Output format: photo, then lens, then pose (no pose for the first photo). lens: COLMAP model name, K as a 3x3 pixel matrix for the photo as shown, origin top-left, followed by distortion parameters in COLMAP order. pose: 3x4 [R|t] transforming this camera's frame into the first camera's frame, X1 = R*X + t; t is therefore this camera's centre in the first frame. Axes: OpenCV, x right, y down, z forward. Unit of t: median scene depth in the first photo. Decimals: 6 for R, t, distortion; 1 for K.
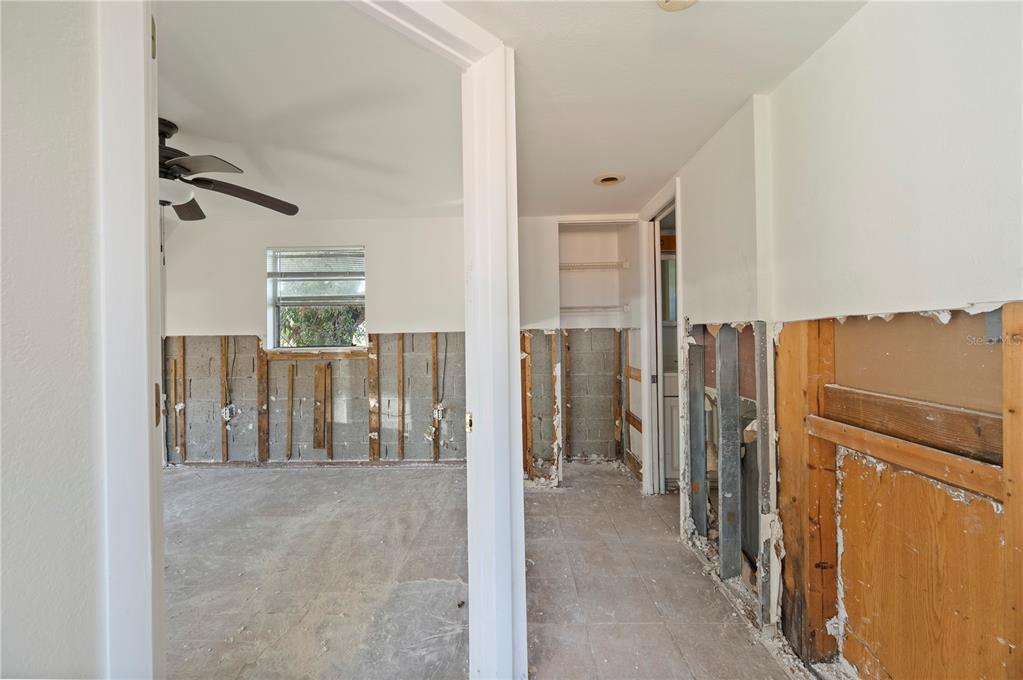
lens RADIAL K [[404.7, 0, 511.5], [0, 404.7, 333.5], [0, 0, 1]] dist [-0.001815, 0.000919]
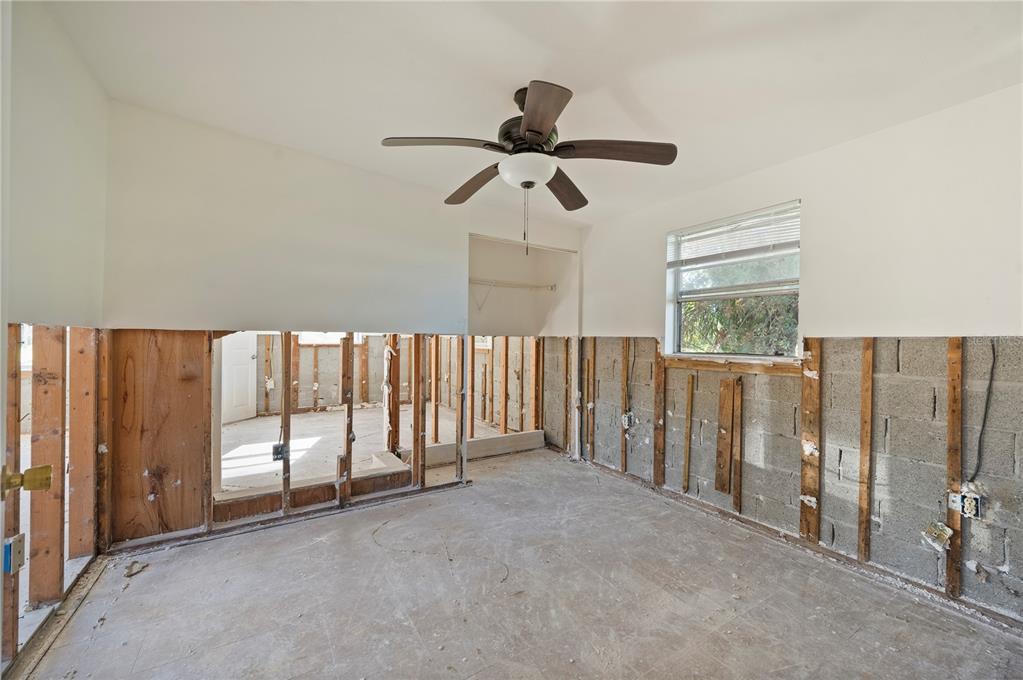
lens RADIAL K [[404.7, 0, 511.7], [0, 404.7, 339.5], [0, 0, 1]] dist [-0.001815, 0.000919]
pose [[0.539203, 0.021094, -0.841912, -0.067595], [-0.018497, 0.999742, 0.013202, 0.003649], [0.841973, 0.008454, 0.539454, 0.275516]]
